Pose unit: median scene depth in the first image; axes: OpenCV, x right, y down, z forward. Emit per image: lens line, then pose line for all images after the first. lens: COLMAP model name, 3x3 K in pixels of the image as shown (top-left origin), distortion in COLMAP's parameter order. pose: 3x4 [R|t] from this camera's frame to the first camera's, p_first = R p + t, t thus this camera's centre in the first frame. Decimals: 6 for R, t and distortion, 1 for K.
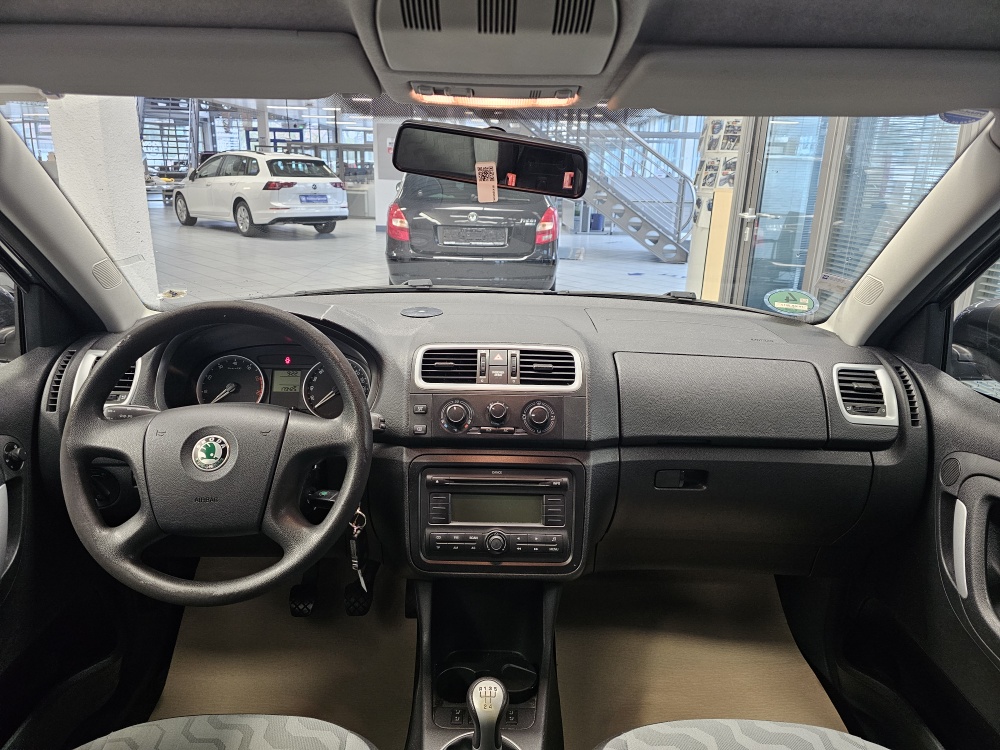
lens RADIAL K [[661.9, 0, 500.0], [0, 661.9, 375.0], [0, 0, 1]] dist [0.077638, -0.081206]
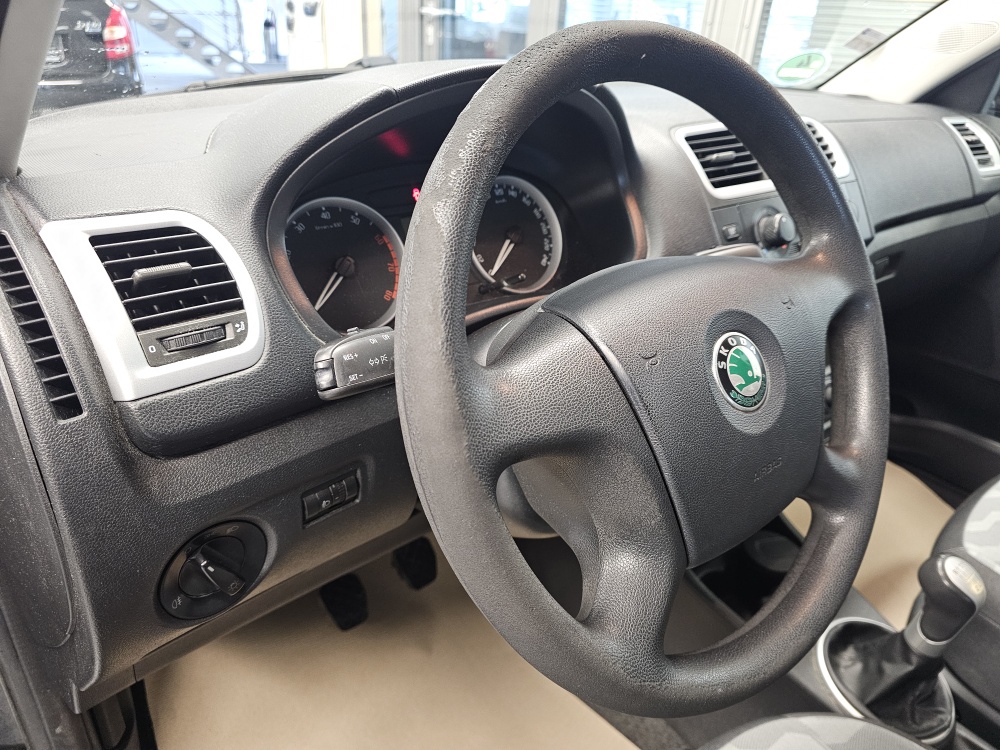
lens RADIAL K [[681.7, 0, 500.4], [0, 681.7, 364.7], [0, 0, 1]] dist [0.039046, -0.049255]
pose [[0.786632, -0.268911, 0.555785, -0.118625], [0.147131, 0.955881, 0.254251, -0.004261], [-0.599635, -0.118229, 0.791492, 0.107001]]
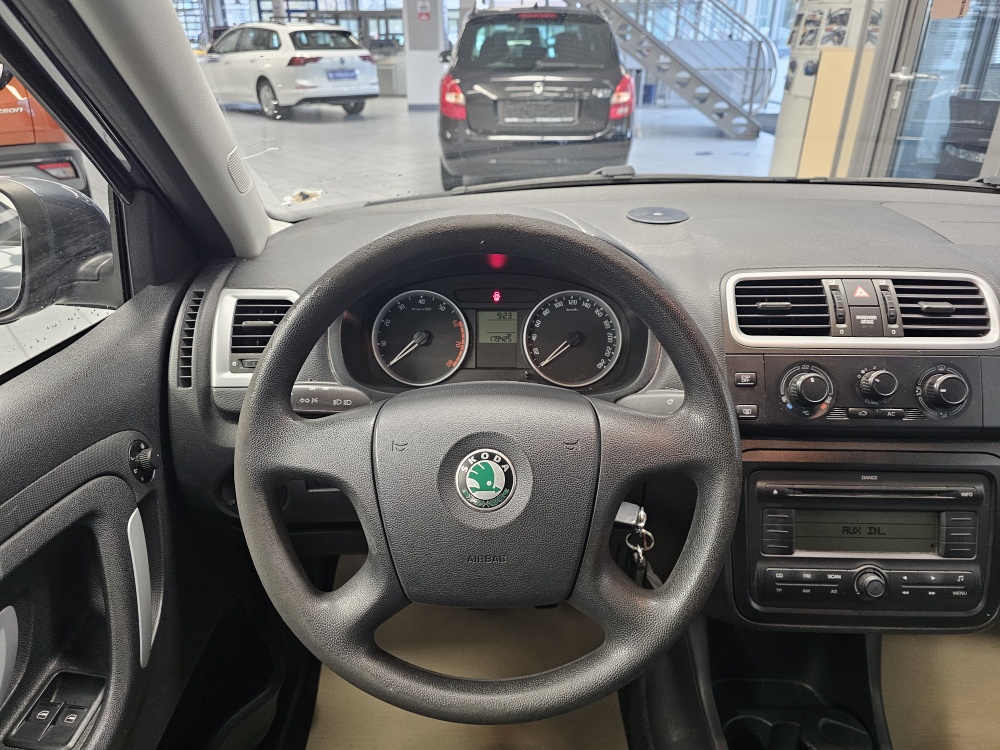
lens RADIAL K [[681.7, 0, 500.4], [0, 681.7, 364.7], [0, 0, 1]] dist [0.039046, -0.049255]
pose [[0.999154, -0.010049, -0.039883, -0.057547], [0.015692, 0.989483, 0.143795, -0.010430], [0.038018, -0.144299, 0.988804, 0.061030]]
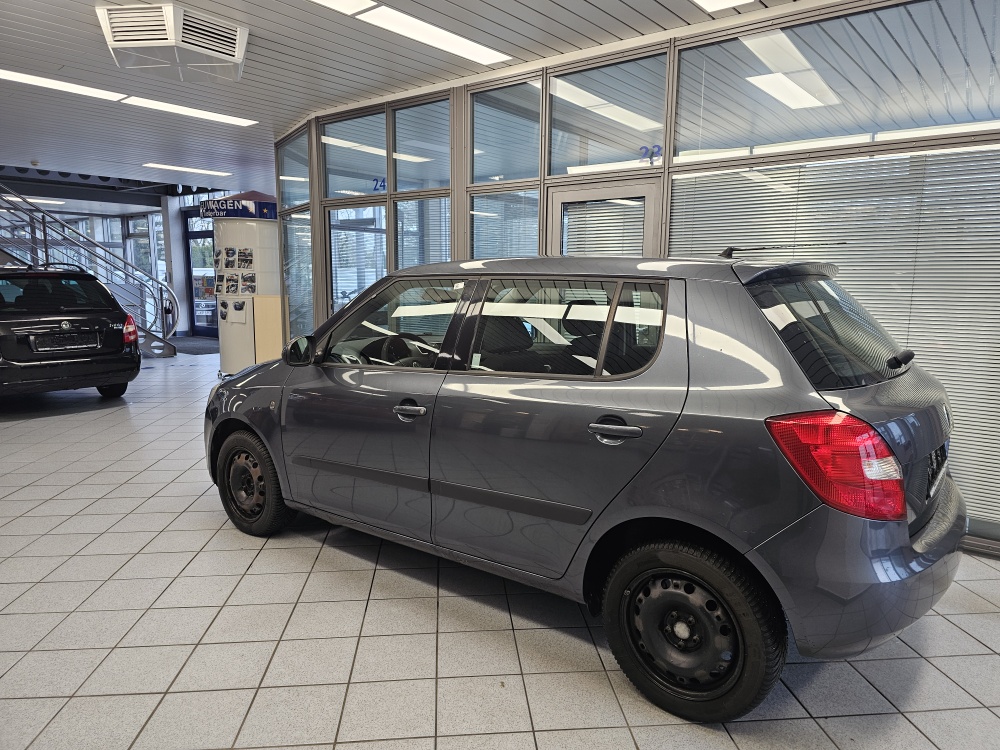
lens RADIAL K [[666.2, 0, 500.0], [0, 666.2, 375.0], [0, 0, 1]] dist [0.076504, -0.077388]
pose [[0.627999, -0.129650, 0.767339, -0.480516], [0.236410, 0.971209, -0.029385, 0.058288], [-0.741436, 0.199860, 0.640569, -0.293186]]
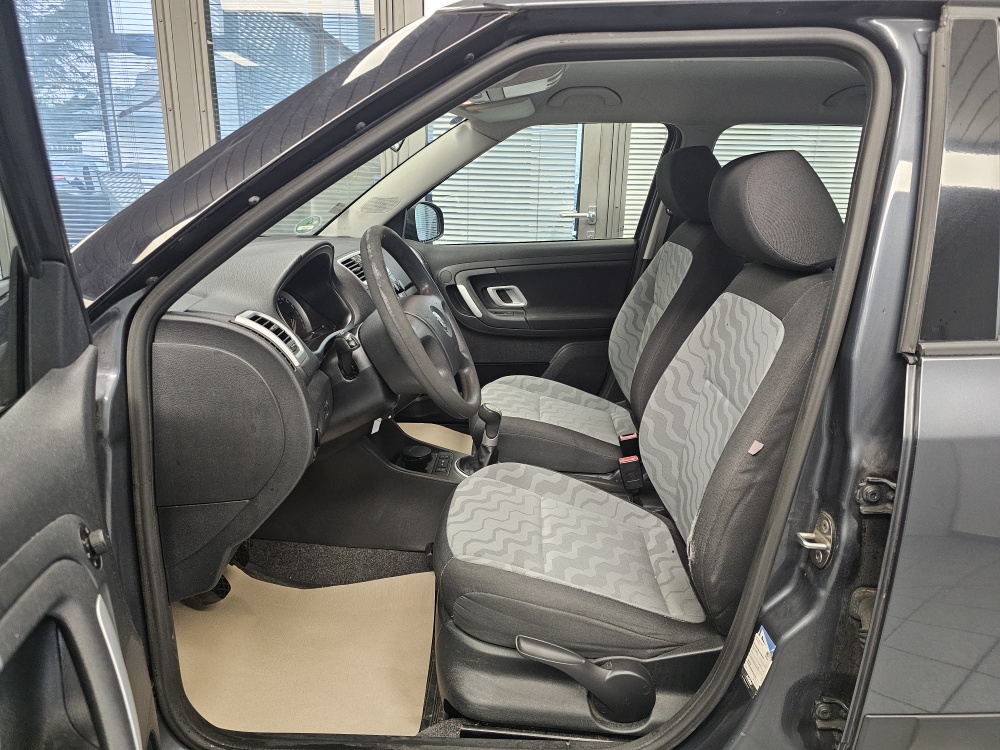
lens RADIAL K [[667.0, 0, 501.7], [0, 667.0, 365.8], [0, 0, 1]] dist [0.073348, -0.083216]
pose [[0.042703, -0.287445, 0.956845, -0.274093], [0.276239, 0.923780, 0.265184, -0.021746], [-0.960140, 0.252994, 0.118851, 0.104689]]
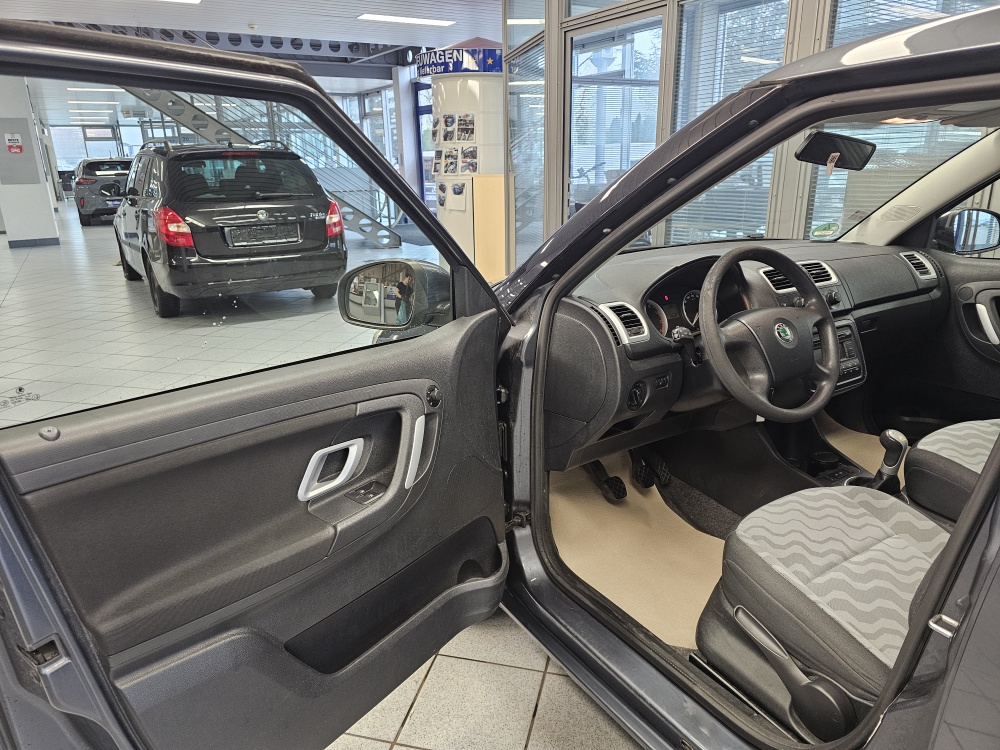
lens RADIAL K [[666.2, 0, 500.0], [0, 666.2, 375.0], [0, 0, 1]] dist [0.076504, -0.077388]
pose [[0.847951, -0.200965, 0.490502, -0.275761], [0.194853, 0.978732, 0.064149, -0.004267], [-0.492962, 0.041181, 0.869076, -0.016974]]
